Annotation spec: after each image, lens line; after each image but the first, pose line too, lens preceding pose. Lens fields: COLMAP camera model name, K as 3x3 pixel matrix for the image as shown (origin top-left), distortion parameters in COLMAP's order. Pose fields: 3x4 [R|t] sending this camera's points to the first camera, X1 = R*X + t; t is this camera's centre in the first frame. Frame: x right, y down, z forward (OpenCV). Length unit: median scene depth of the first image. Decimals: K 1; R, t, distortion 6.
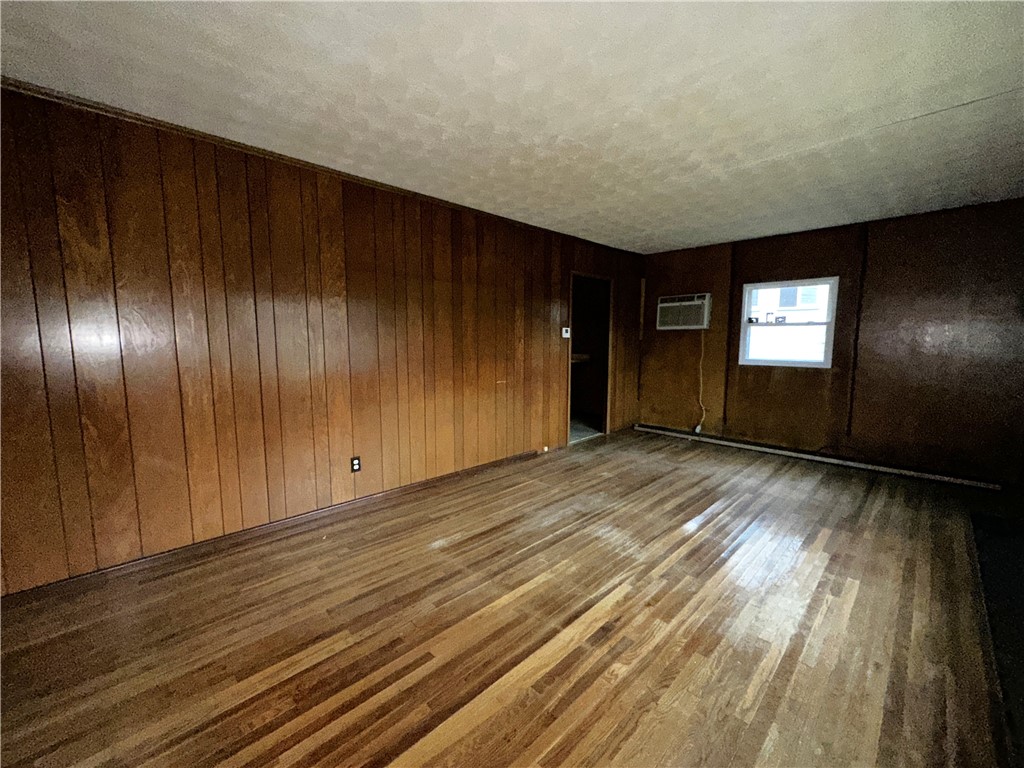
lens RADIAL K [[410.7, 0, 512.0], [0, 410.7, 384.0], [0, 0, 1]] dist [-0.001690, -0.000268]
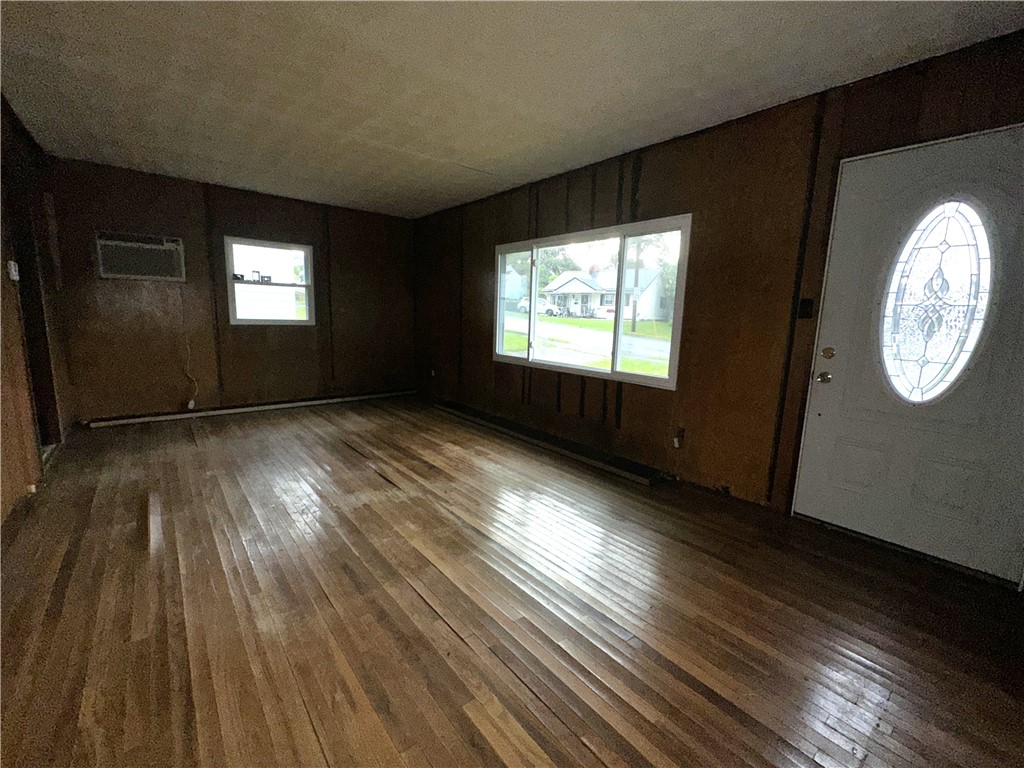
lens RADIAL K [[425.4, 0, 512.0], [0, 425.4, 384.0], [0, 0, 1]] dist [-0.002270, -0.000242]
pose [[0.096610, -0.158002, 0.982701, -0.393598], [0.079056, 0.985418, 0.150667, -0.011263], [-0.992178, 0.063132, 0.107692, 0.317643]]
